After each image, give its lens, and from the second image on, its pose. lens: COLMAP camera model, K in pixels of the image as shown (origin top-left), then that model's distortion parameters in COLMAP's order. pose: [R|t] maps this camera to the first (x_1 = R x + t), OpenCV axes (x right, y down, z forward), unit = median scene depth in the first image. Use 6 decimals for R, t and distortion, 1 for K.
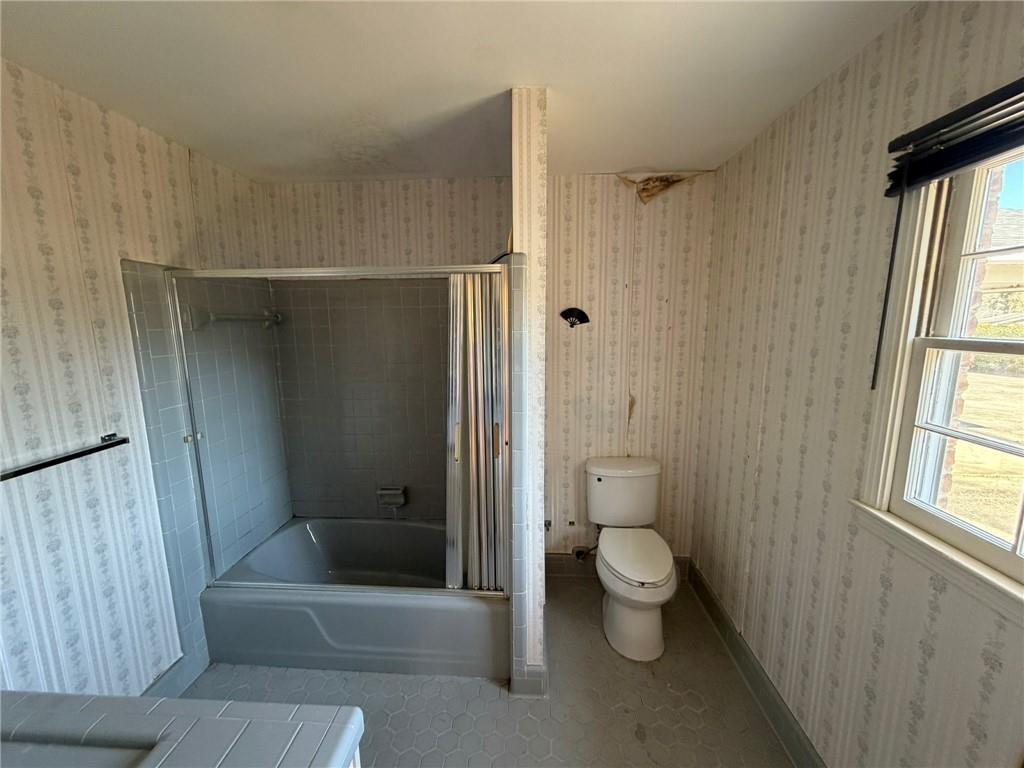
lens RADIAL K [[404.7, 0, 513.0], [0, 404.7, 384.2], [0, 0, 1]] dist [-0.001308, -0.000200]
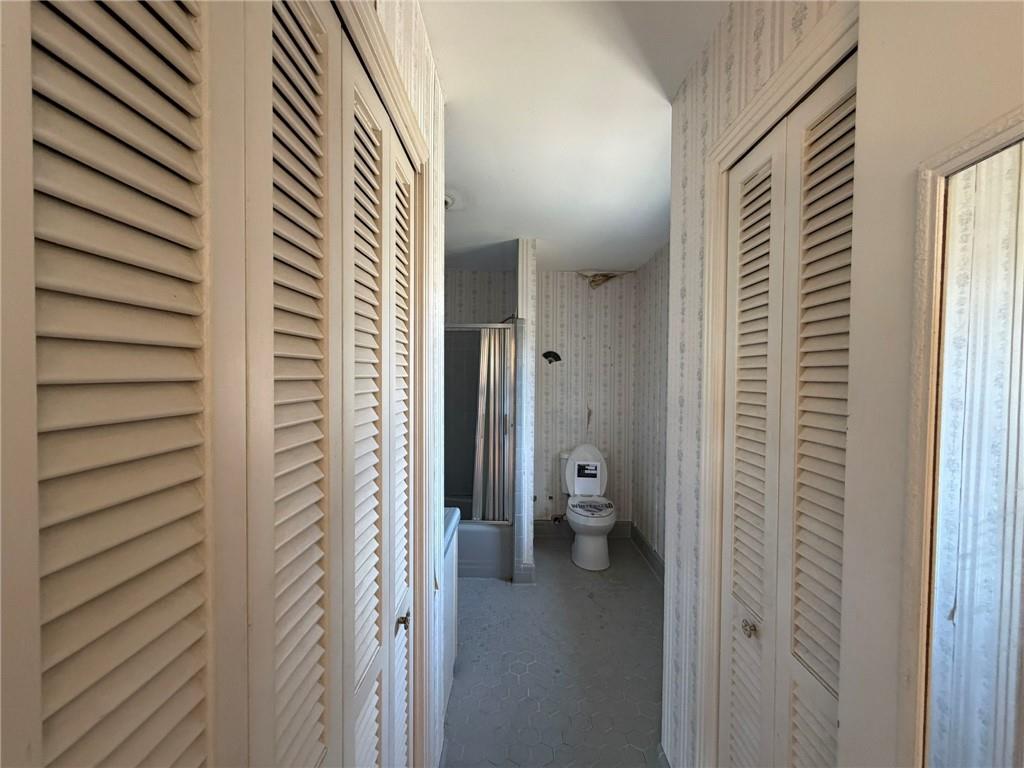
lens RADIAL K [[404.7, 0, 511.0], [0, 404.7, 385.6], [0, 0, 1]] dist [-0.001308, -0.000200]
pose [[0.999031, 0.012828, 0.042112, -0.070584], [-0.007239, 0.991450, -0.130288, 0.151305], [-0.043424, 0.129857, 0.990581, -0.539296]]
